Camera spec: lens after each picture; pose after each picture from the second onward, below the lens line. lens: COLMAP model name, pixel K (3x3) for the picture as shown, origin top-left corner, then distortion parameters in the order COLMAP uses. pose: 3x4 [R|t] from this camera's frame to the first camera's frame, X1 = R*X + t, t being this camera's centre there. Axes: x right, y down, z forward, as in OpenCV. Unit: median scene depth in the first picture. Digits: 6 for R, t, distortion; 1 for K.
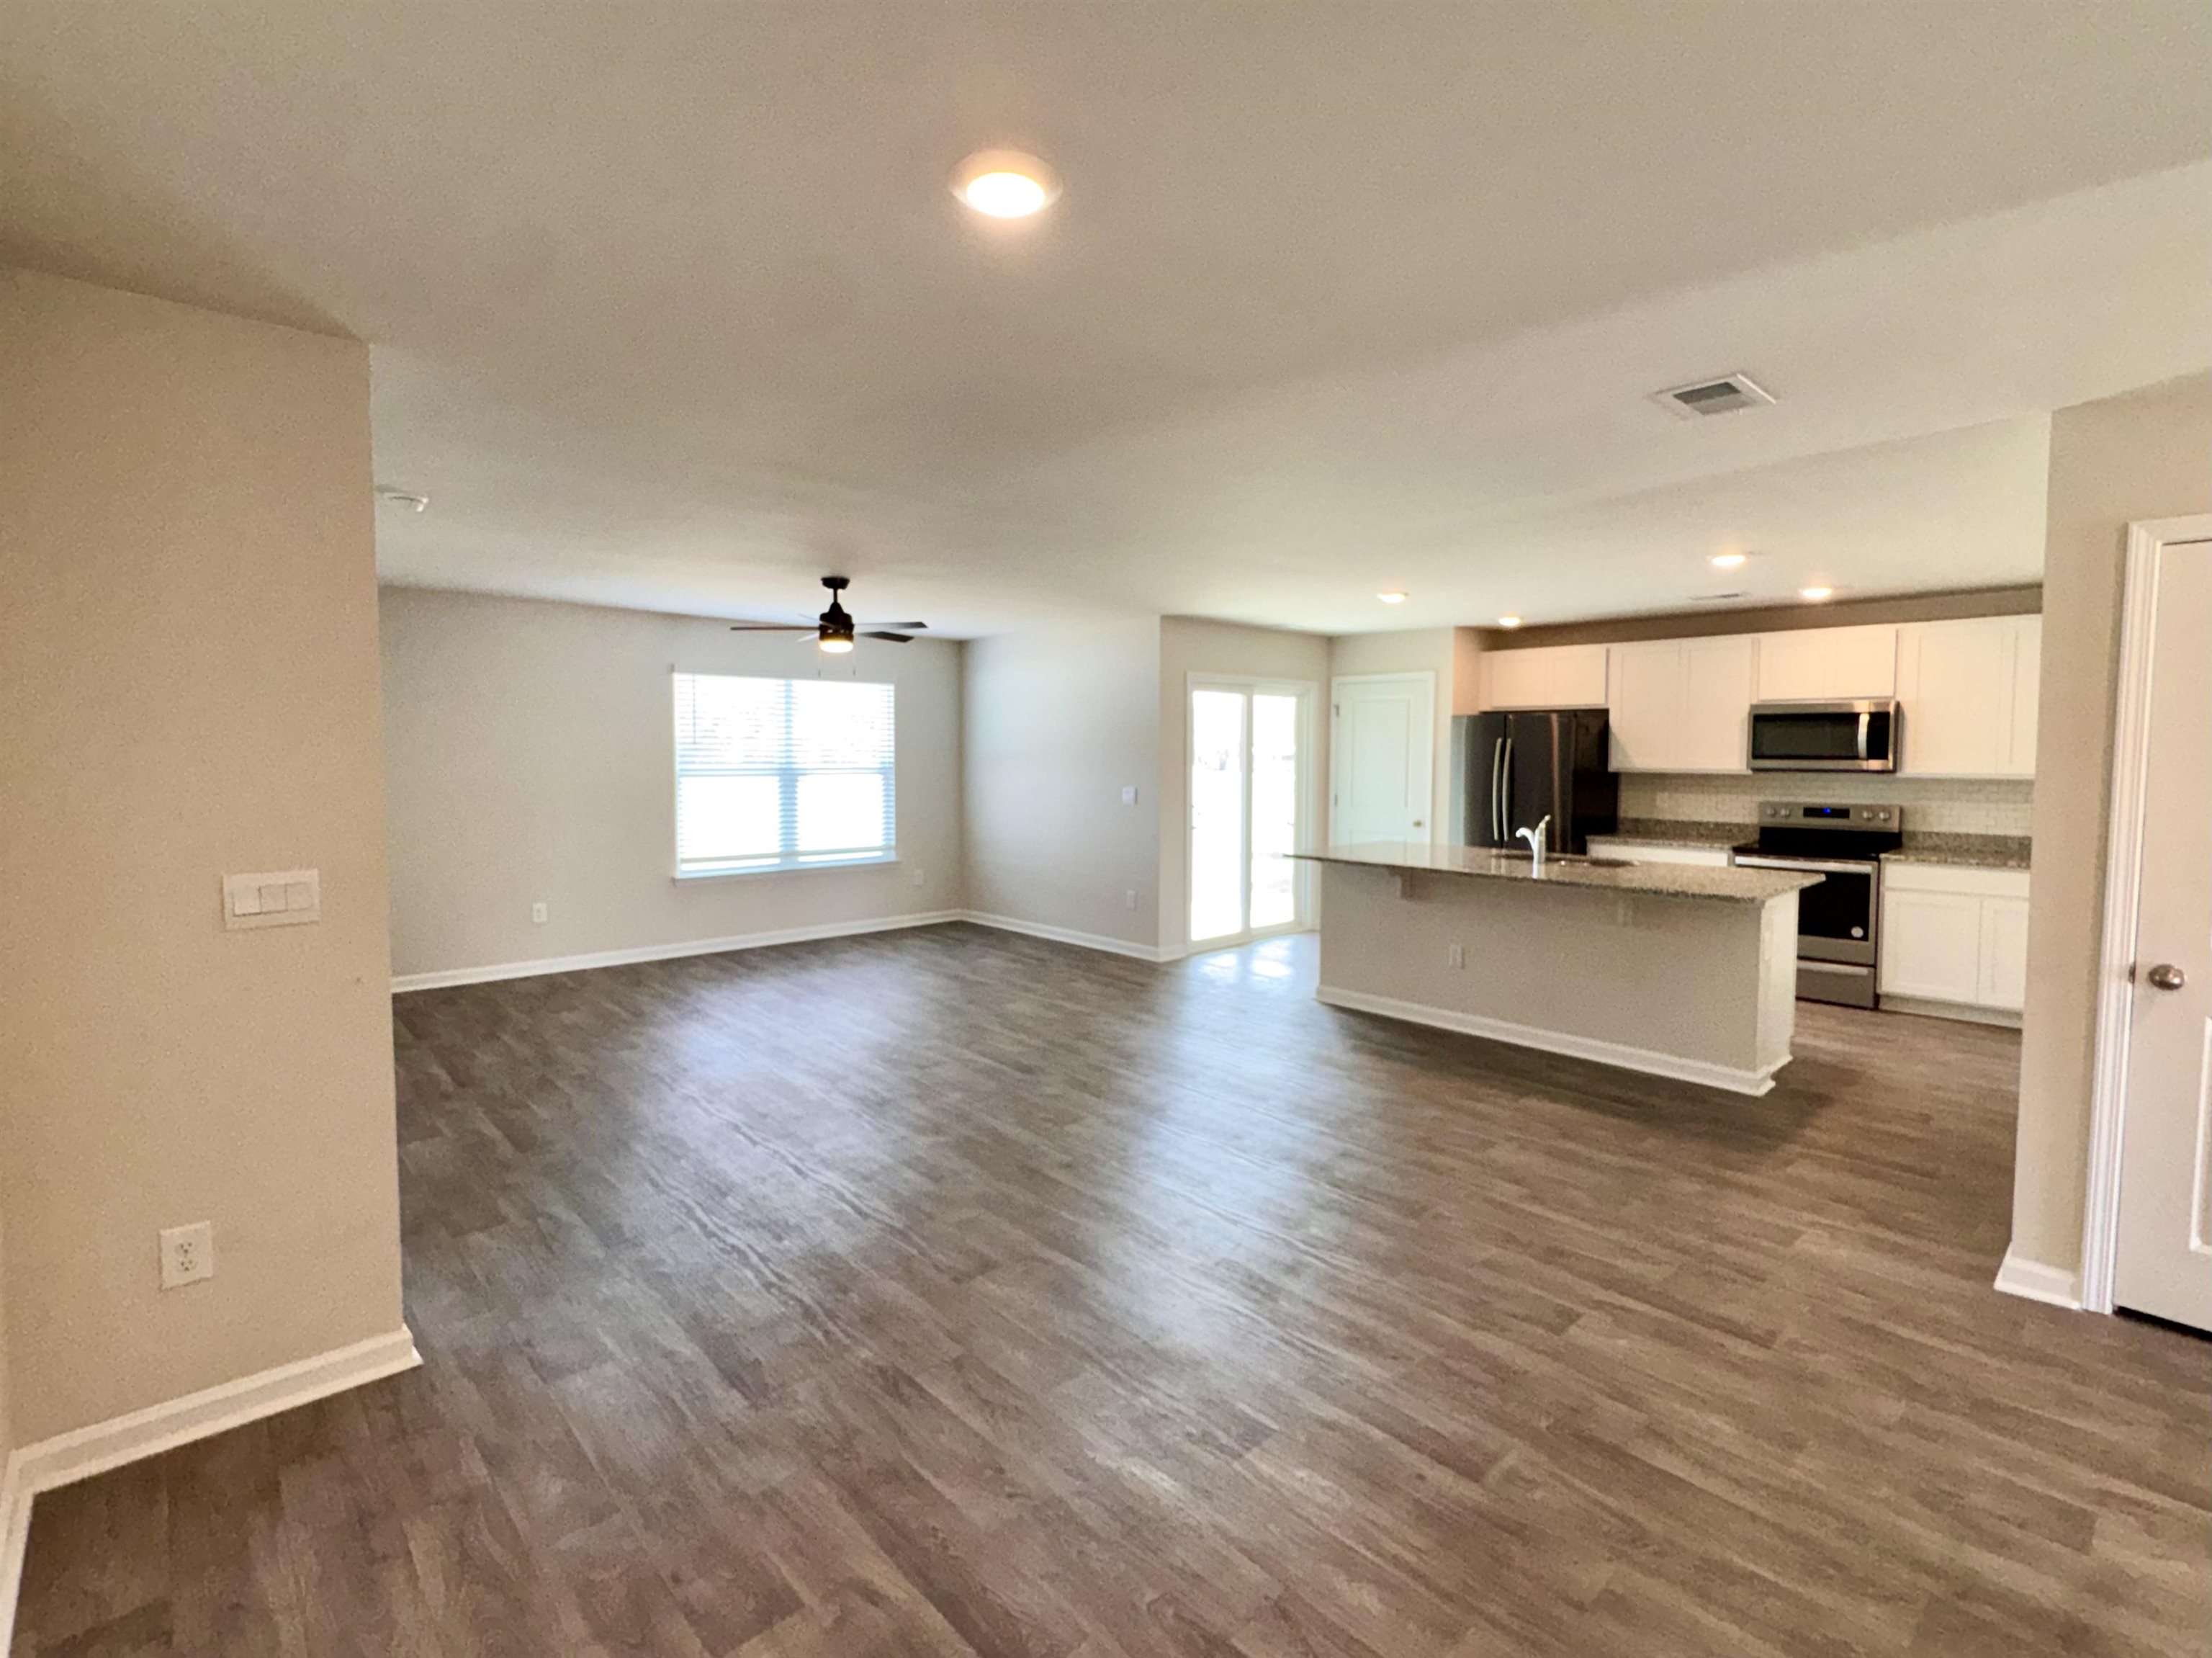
lens RADIAL K [[1027.0, 0, 1111.2], [0, 1027.0, 803.0], [0, 0, 1]] dist [-0.003088, -0.000230]
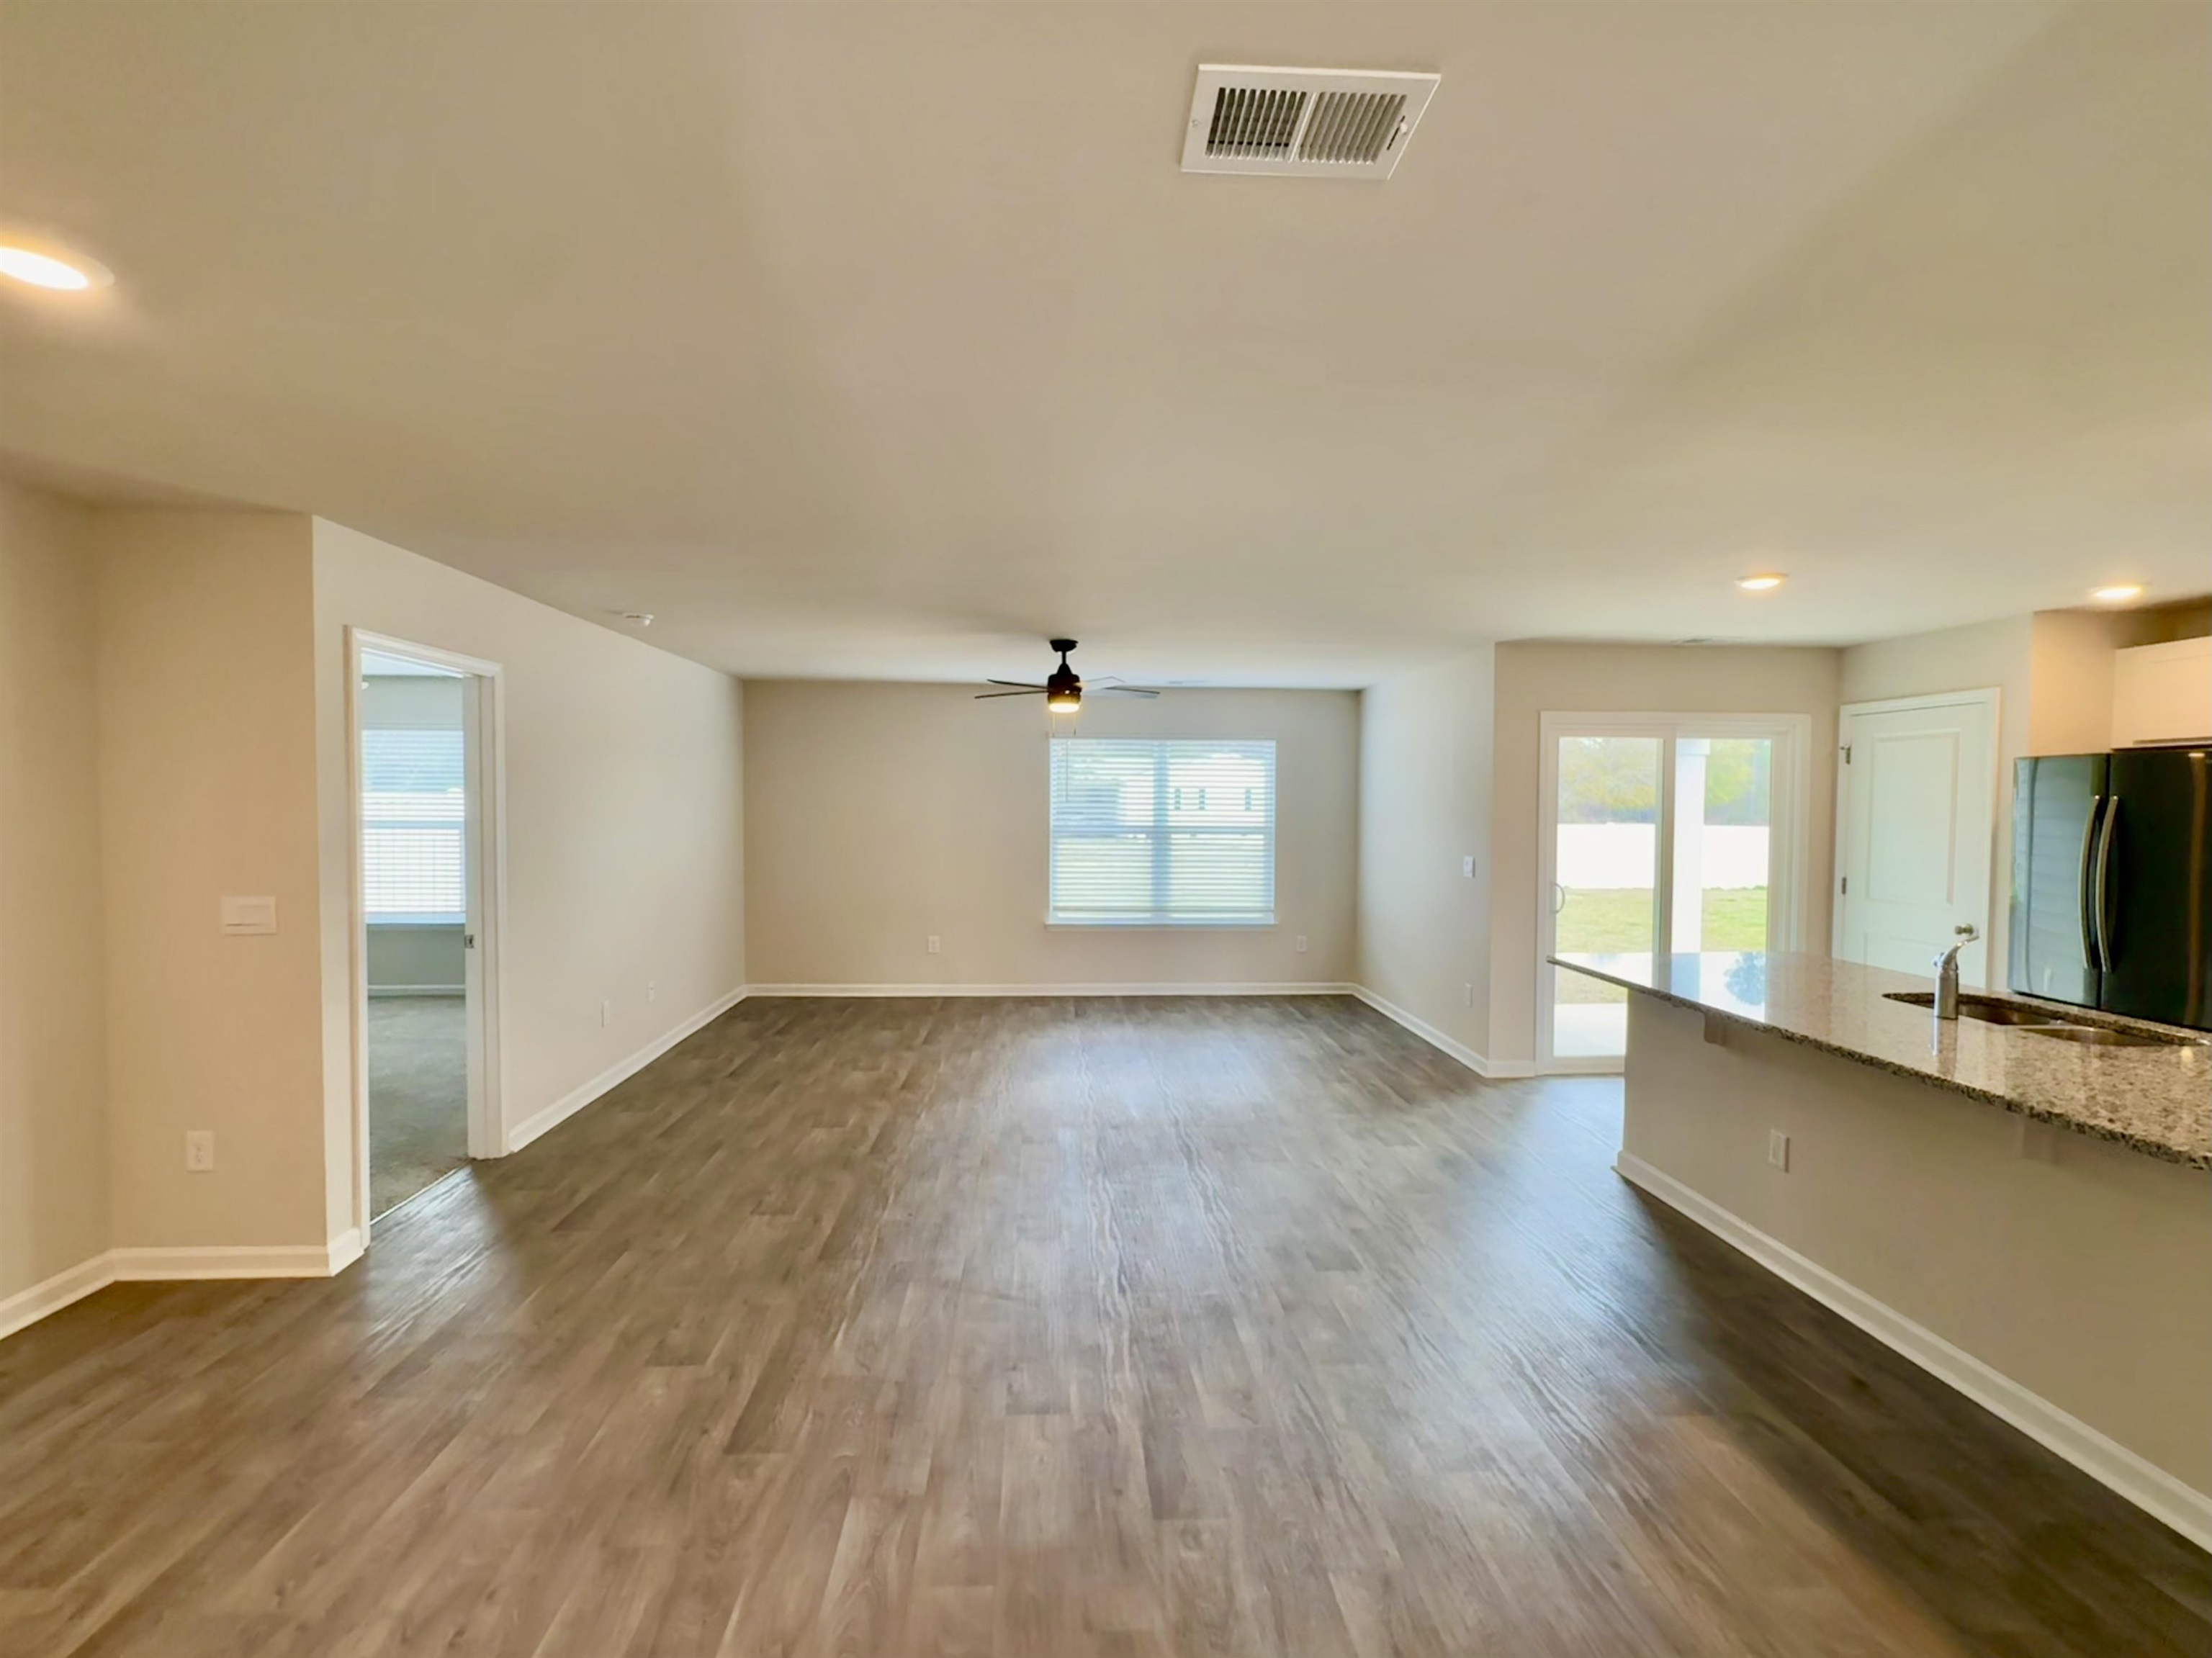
lens RADIAL K [[996.5, 0, 1106.0], [0, 996.5, 829.0], [0, 0, 1]] dist [-0.006846, -0.000042]
pose [[0.773403, 0.018197, -0.633653, 0.340979], [-0.035824, 0.999245, -0.015029, -0.017040], [0.632901, 0.034324, 0.773471, 0.237270]]
